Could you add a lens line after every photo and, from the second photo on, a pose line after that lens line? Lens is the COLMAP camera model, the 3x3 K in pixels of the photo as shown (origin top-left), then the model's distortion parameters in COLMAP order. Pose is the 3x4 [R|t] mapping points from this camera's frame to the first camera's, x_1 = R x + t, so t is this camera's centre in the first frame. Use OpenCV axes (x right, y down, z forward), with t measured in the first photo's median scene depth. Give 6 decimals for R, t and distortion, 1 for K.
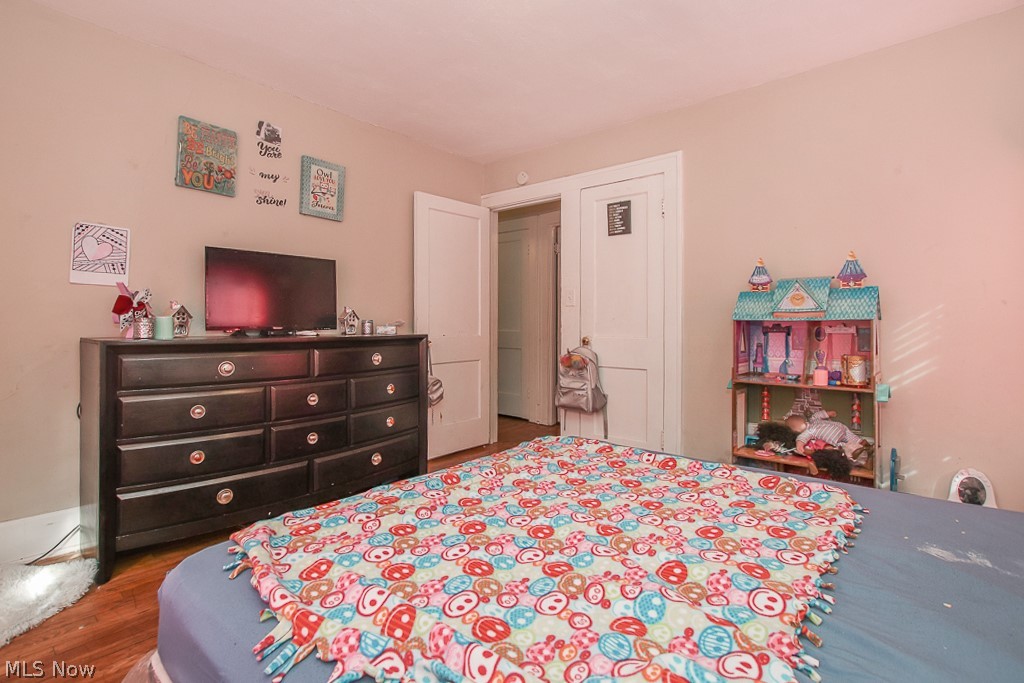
lens RADIAL K [[500.0, 0, 511.3], [0, 500.0, 321.0], [0, 0, 1]] dist [-0.003036, -0.000310]
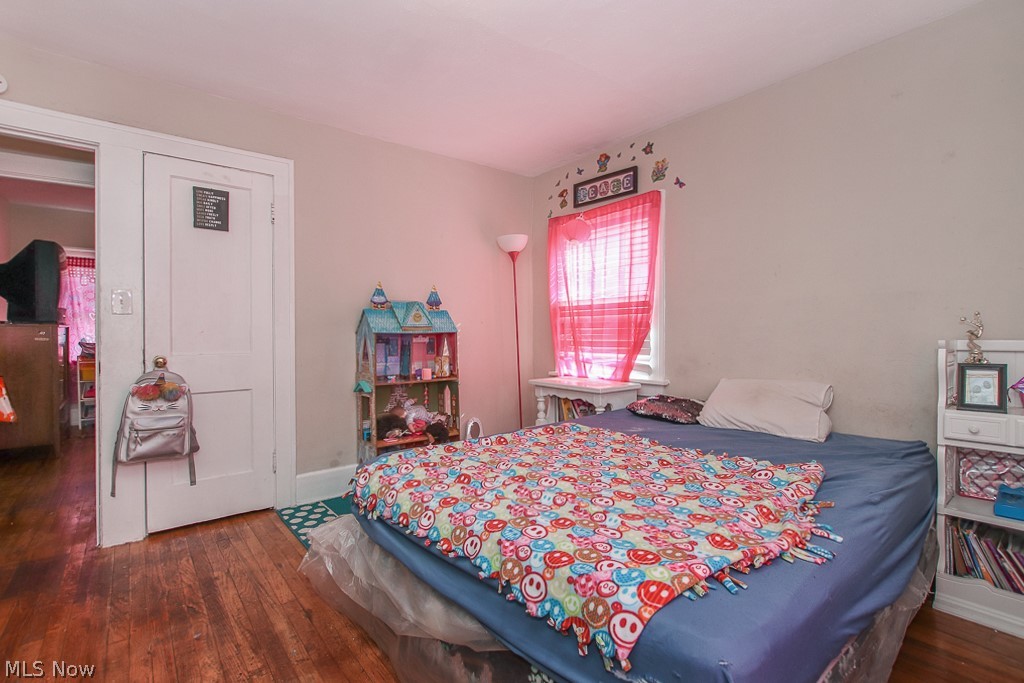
lens RADIAL K [[480.1, 0, 511.3], [0, 480.1, 333.9], [0, 0, 1]] dist [-0.001997, -0.000094]
pose [[0.156254, -0.003870, 0.987709, -0.611888], [0.008369, 0.999962, 0.002594, 0.000017], [-0.987681, 0.007861, 0.156280, 0.504725]]
